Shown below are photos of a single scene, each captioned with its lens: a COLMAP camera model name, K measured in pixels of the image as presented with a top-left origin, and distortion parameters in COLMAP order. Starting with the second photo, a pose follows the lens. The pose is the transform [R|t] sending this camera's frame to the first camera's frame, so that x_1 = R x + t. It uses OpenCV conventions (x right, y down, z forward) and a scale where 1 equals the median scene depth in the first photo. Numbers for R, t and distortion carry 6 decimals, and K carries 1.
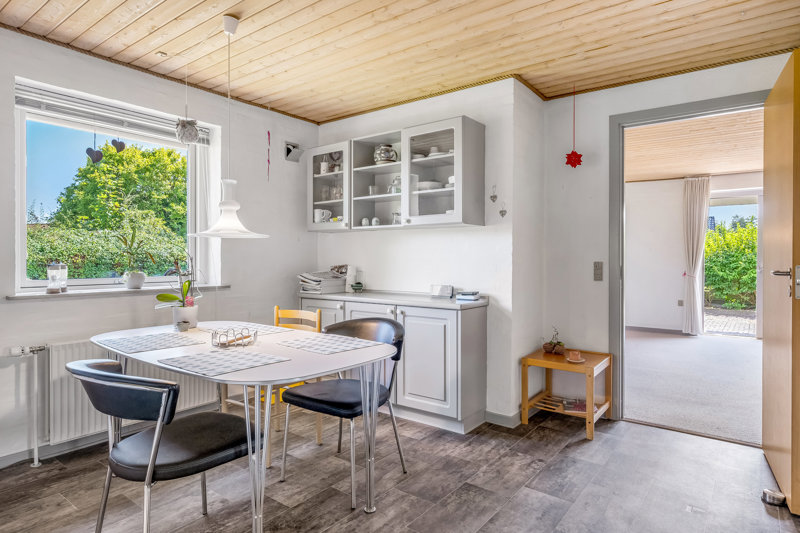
lens RADIAL K [[475.9, 0, 404.2], [0, 475.9, 262.8], [0, 0, 1]] dist [0.000611, 0.001622]
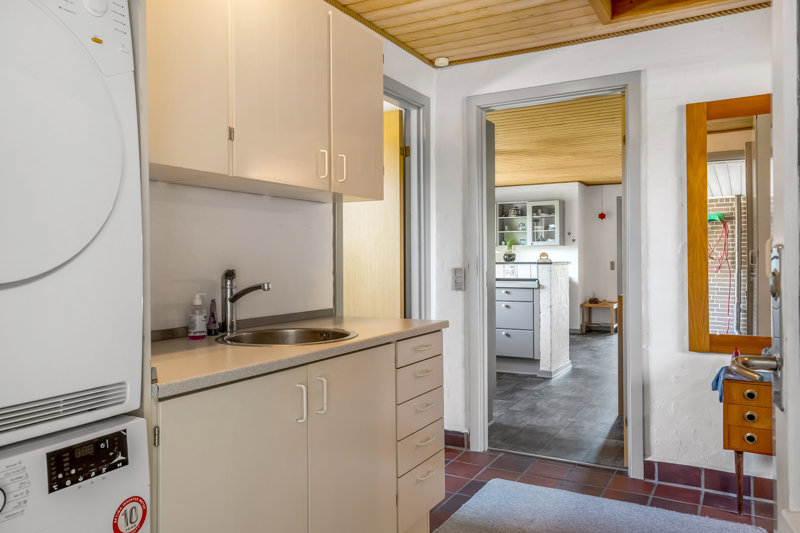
lens RADIAL K [[597.8, 0, 397.1], [0, 597.8, 269.0], [0, 0, 1]] dist [0.011373, 0.000542]
pose [[0.992304, -0.013396, 0.123101, -0.957429], [0.012721, 0.999899, 0.006268, 0.003910], [-0.123172, -0.004654, 0.992374, -1.691811]]
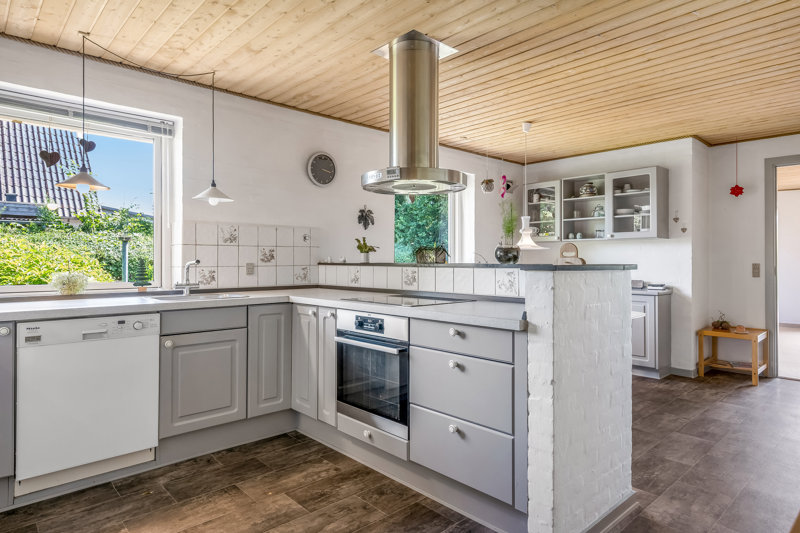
lens RADIAL K [[475.9, 0, 398.7], [0, 475.9, 260.4], [0, 0, 1]] dist [0.000611, 0.001622]
pose [[0.983346, -0.003281, -0.181715, -0.371843], [0.001788, 0.999963, -0.008380, -0.001092], [0.181736, 0.007916, 0.983316, -0.566179]]
